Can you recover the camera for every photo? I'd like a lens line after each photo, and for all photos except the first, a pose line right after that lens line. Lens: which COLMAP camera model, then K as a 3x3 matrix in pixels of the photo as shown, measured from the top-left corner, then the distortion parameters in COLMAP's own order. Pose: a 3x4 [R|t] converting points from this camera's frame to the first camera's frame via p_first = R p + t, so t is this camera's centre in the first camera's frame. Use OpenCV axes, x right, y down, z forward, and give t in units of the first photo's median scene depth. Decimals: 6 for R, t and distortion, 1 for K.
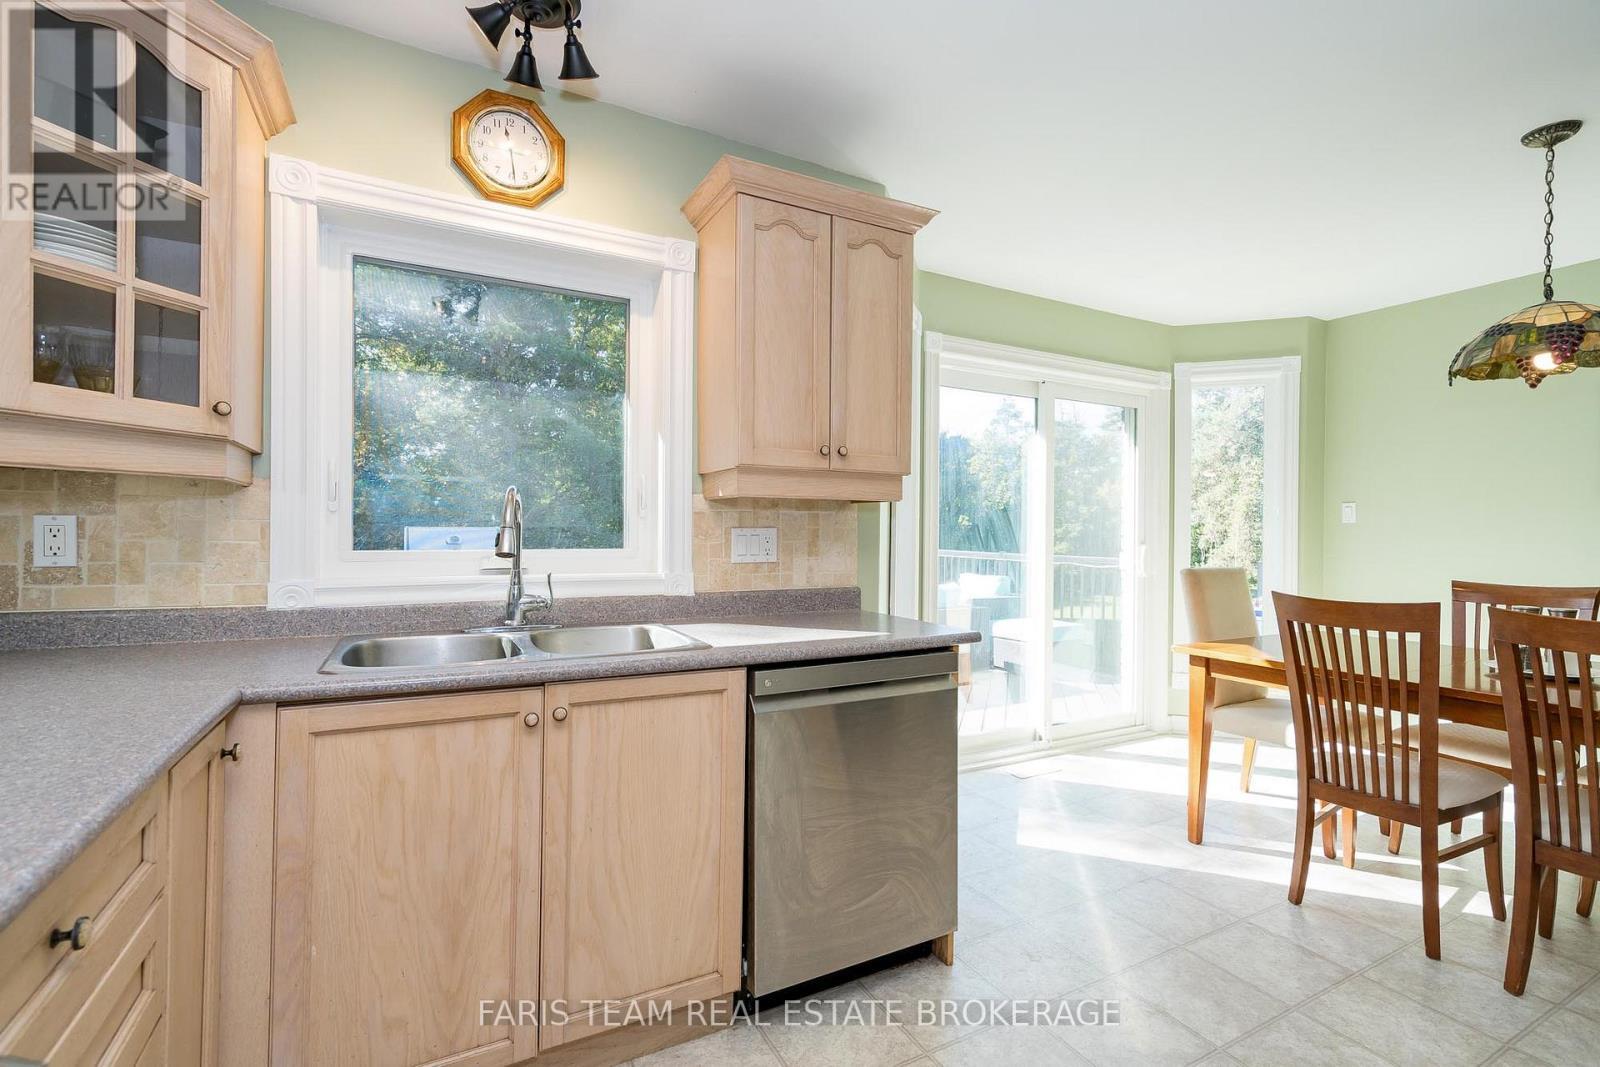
lens RADIAL K [[728.4, 0, 801.3], [0, 728.4, 537.3], [0, 0, 1]] dist [0.001251, 0.001818]
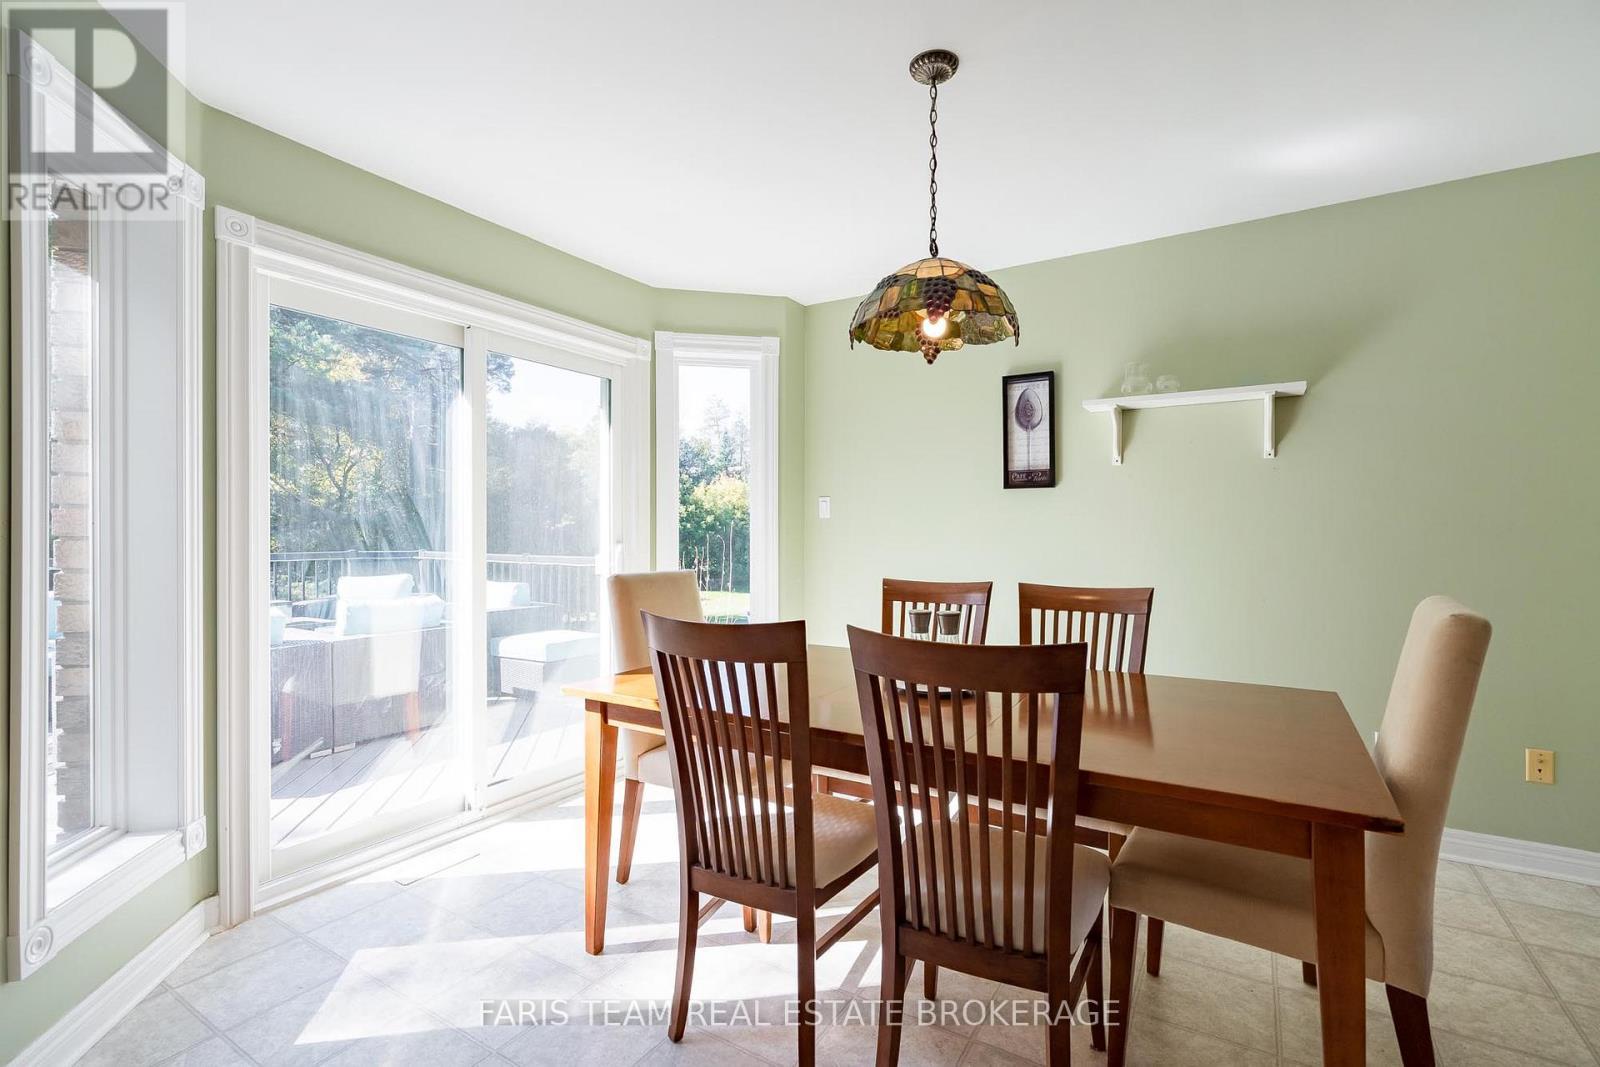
lens RADIAL K [[728.4, 0, 815.2], [0, 728.4, 545.6], [0, 0, 1]] dist [0.001251, 0.001818]
pose [[0.860805, -0.018317, 0.508605, 0.451067], [0.011820, 0.999802, 0.016002, 0.002669], [-0.508798, -0.007763, 0.860851, 0.321053]]
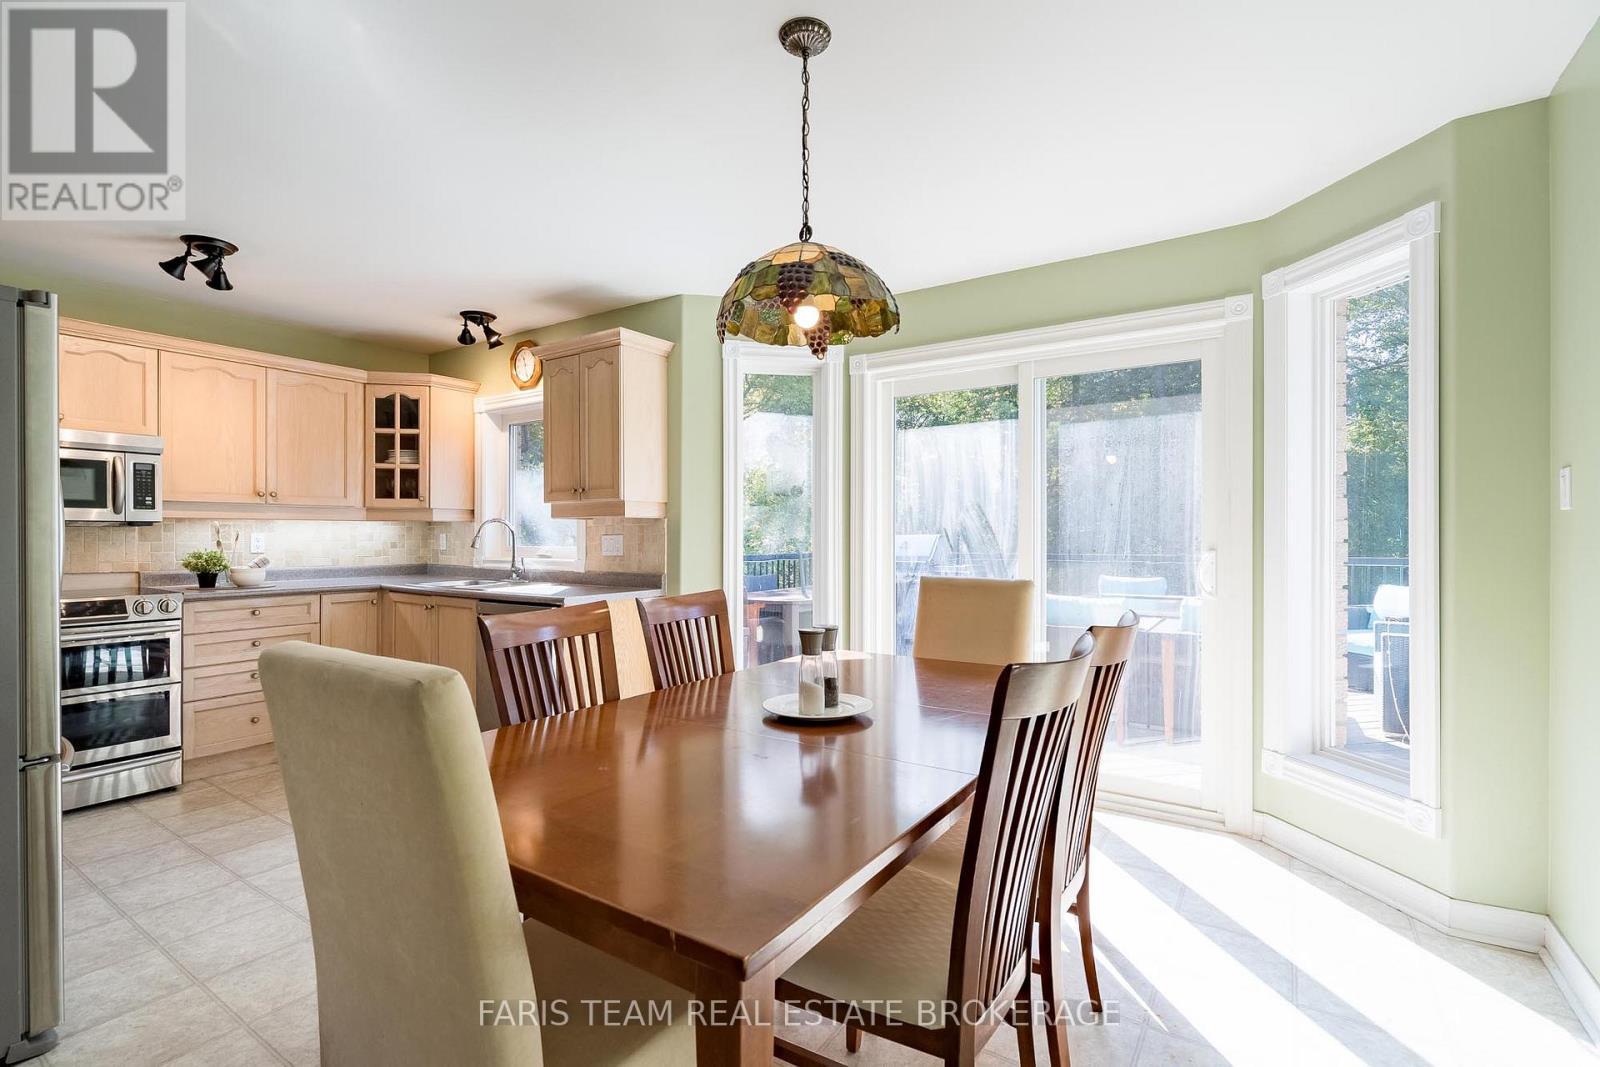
lens RADIAL K [[728.4, 0, 772.0], [0, 728.4, 540.0], [0, 0, 1]] dist [0.001251, 0.001818]
pose [[0.458350, -0.003361, -0.888765, 1.716697], [-0.002328, 0.999985, -0.004982, 0.006764], [0.888769, 0.004352, 0.458335, 0.587541]]
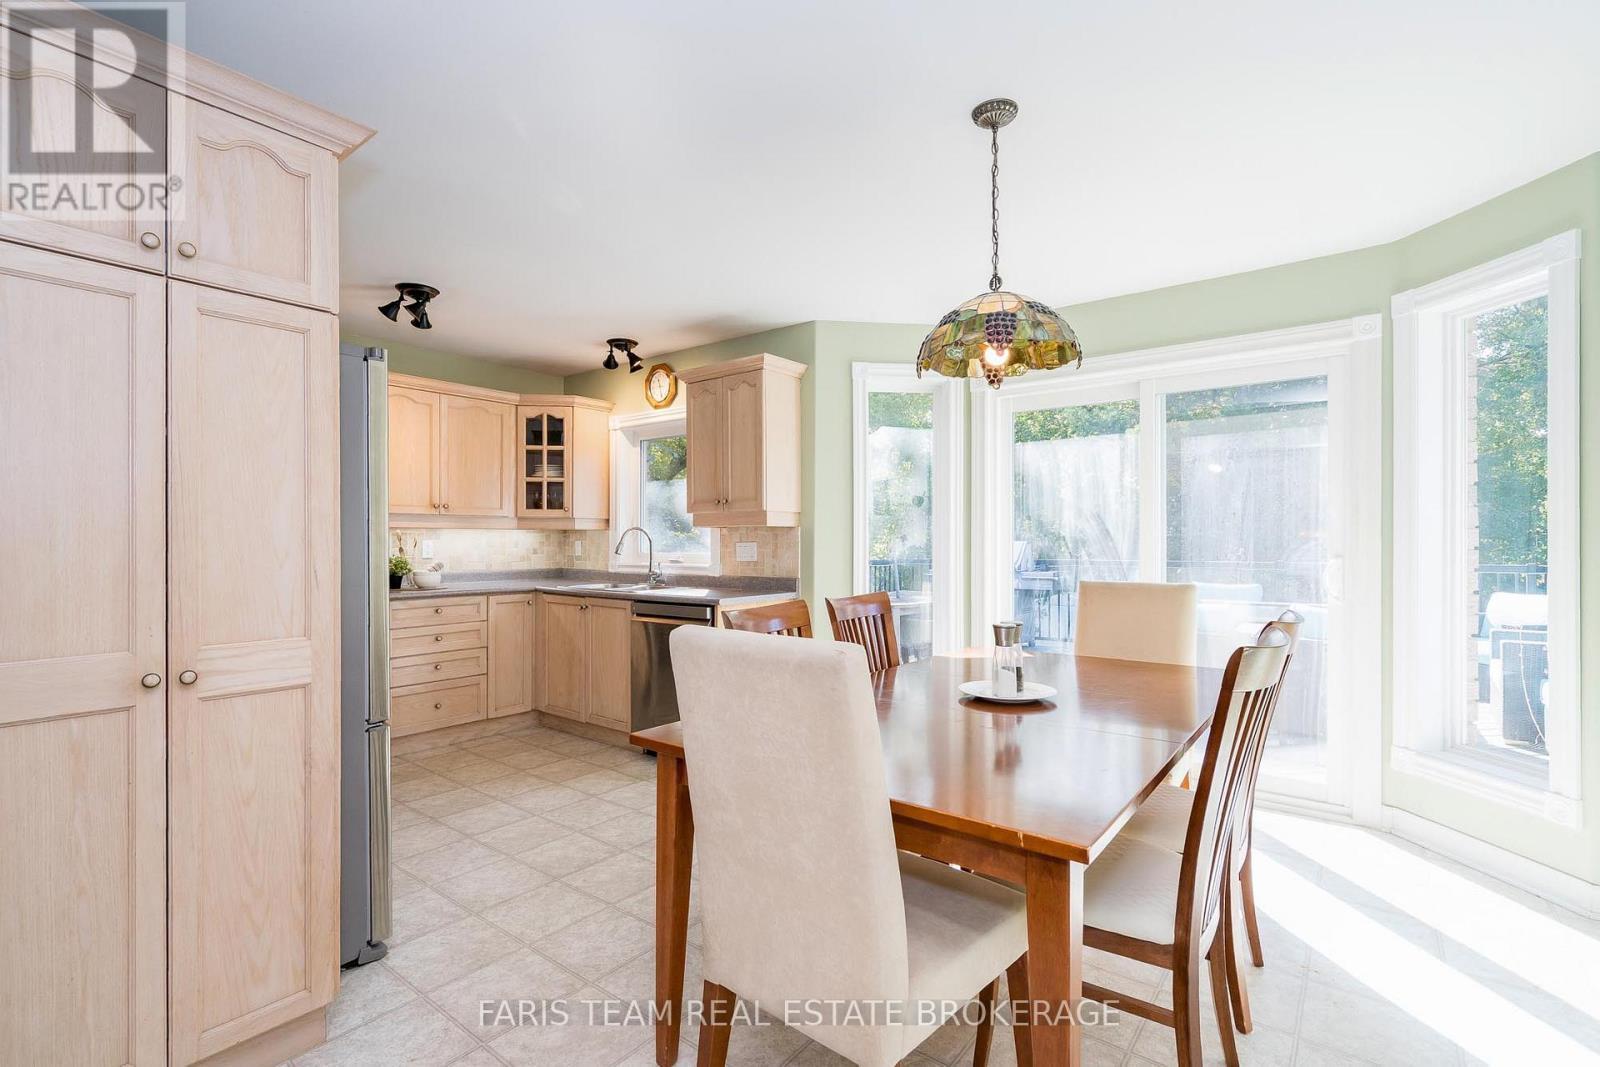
lens RADIAL K [[728.4, 0, 772.8], [0, 728.4, 545.9], [0, 0, 1]] dist [0.001251, 0.001818]
pose [[0.392549, -0.003720, -0.919724, 1.765070], [-0.002867, 0.999982, -0.005268, 0.006551], [0.919727, 0.004705, 0.392531, 0.357664]]
